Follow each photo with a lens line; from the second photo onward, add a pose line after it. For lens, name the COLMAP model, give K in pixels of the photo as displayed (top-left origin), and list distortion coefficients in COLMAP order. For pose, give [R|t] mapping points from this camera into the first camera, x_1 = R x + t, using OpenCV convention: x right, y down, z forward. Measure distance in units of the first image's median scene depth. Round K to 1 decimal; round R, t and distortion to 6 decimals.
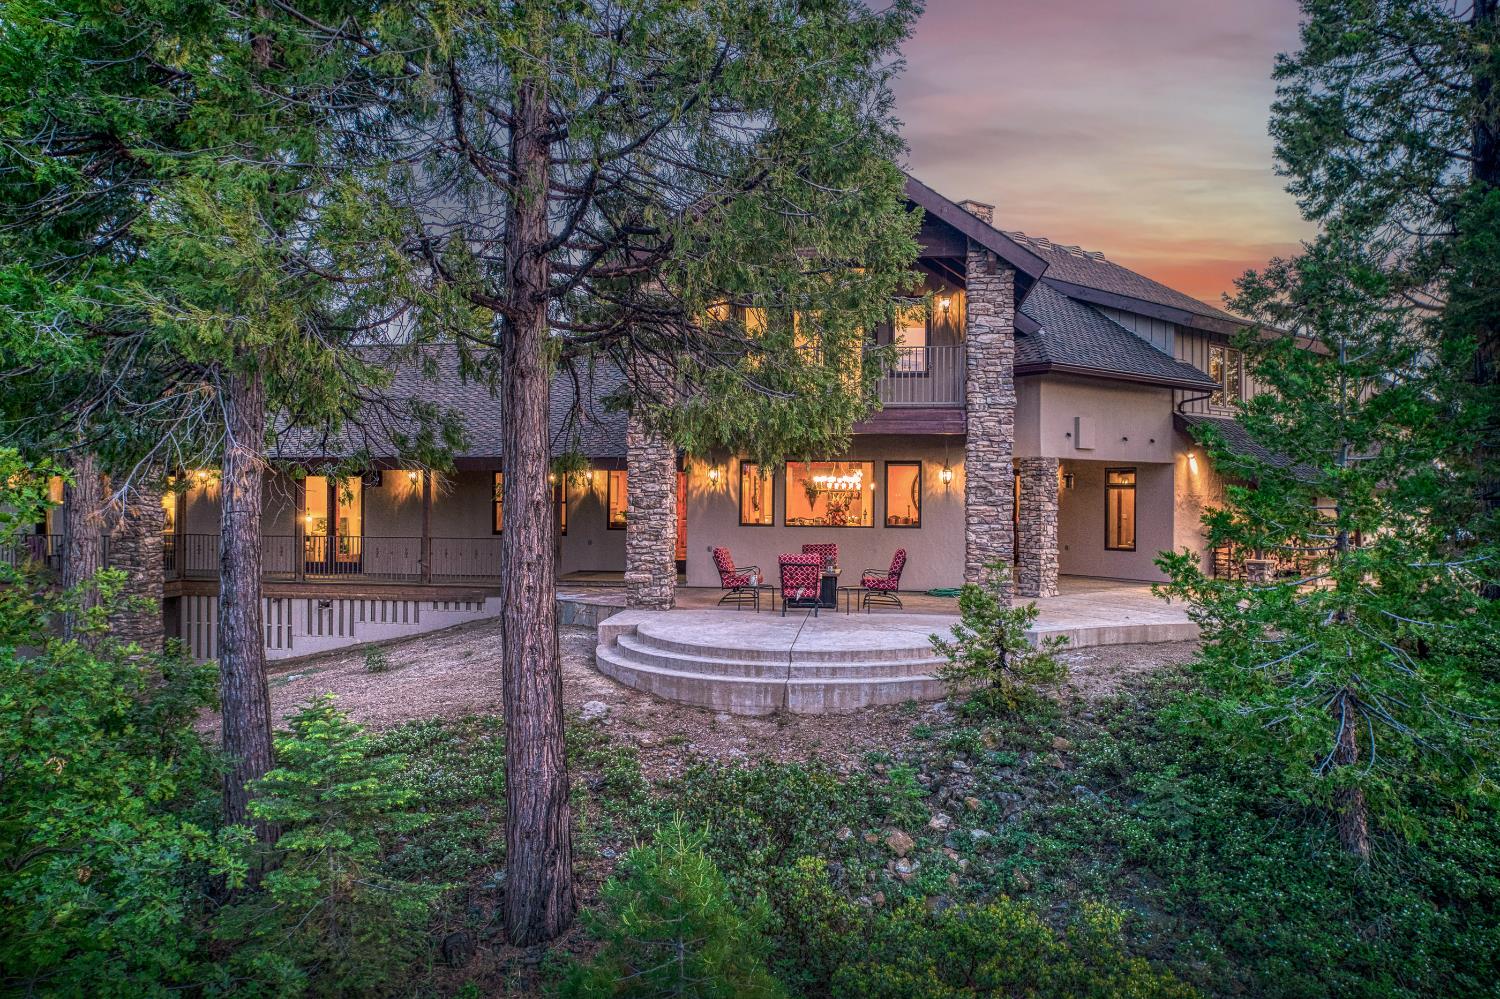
lens RADIAL K [[982.4, 0, 750.3], [0, 982.4, 499.7], [0, 0, 1]] dist [-0.048923, 0.025650]
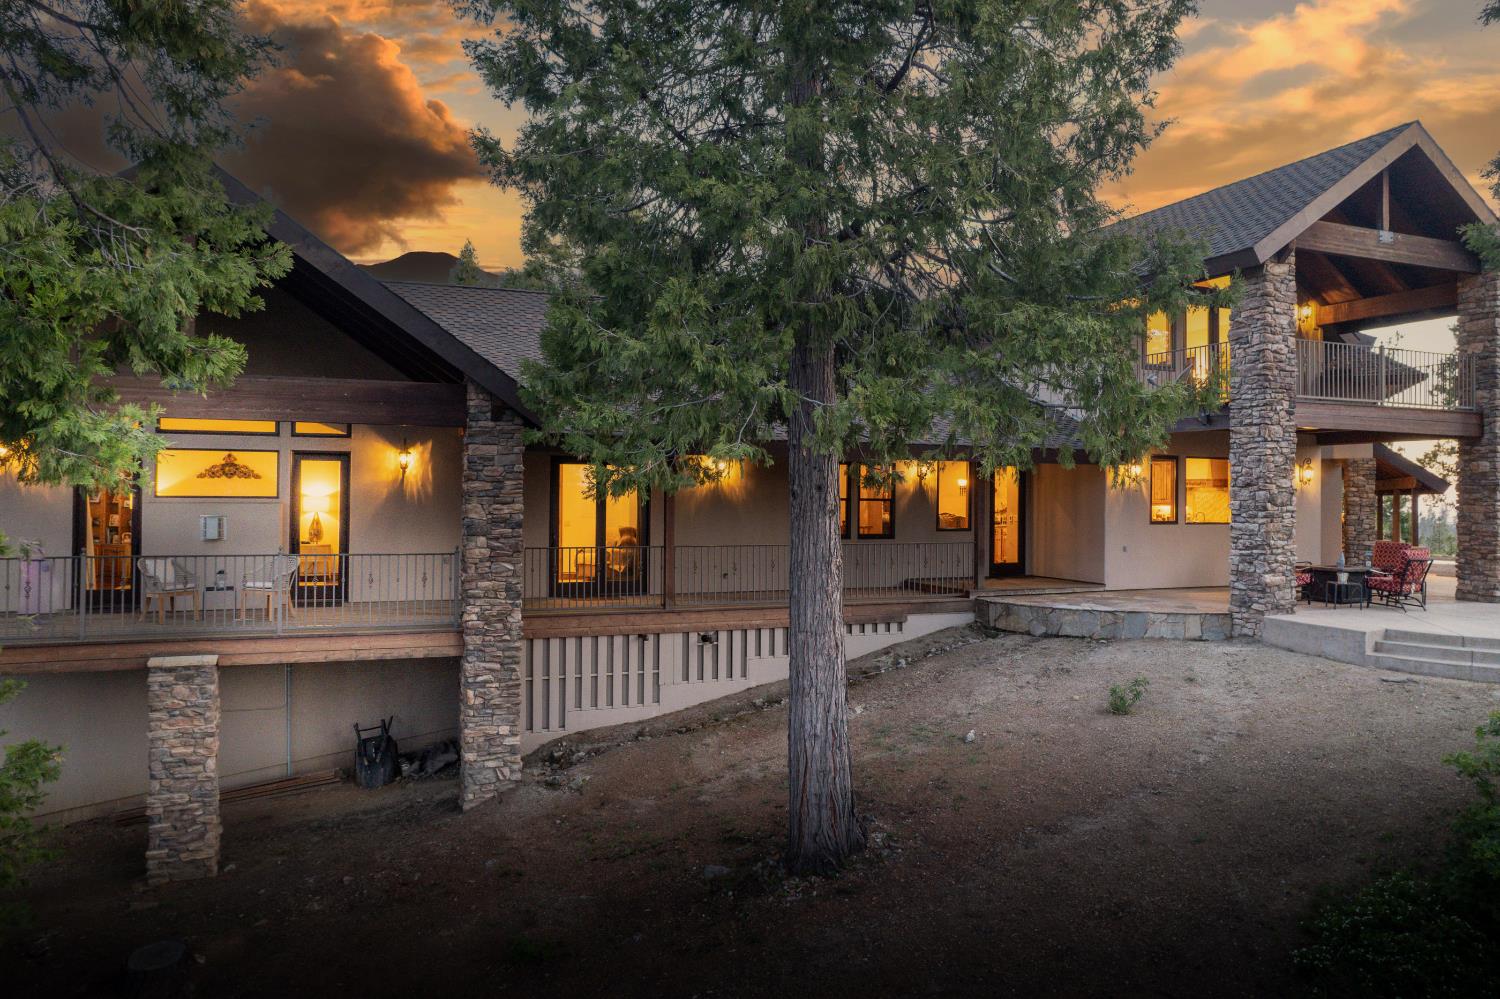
lens RADIAL K [[982.4, 0, 750.1], [0, 982.4, 498.0], [0, 0, 1]] dist [-0.048923, 0.025650]
pose [[0.880265, -0.000341, 0.474483, -0.764700], [0.000347, 1.000000, 0.000075, 0.000987], [-0.474483, 0.000099, 0.880265, 0.330993]]
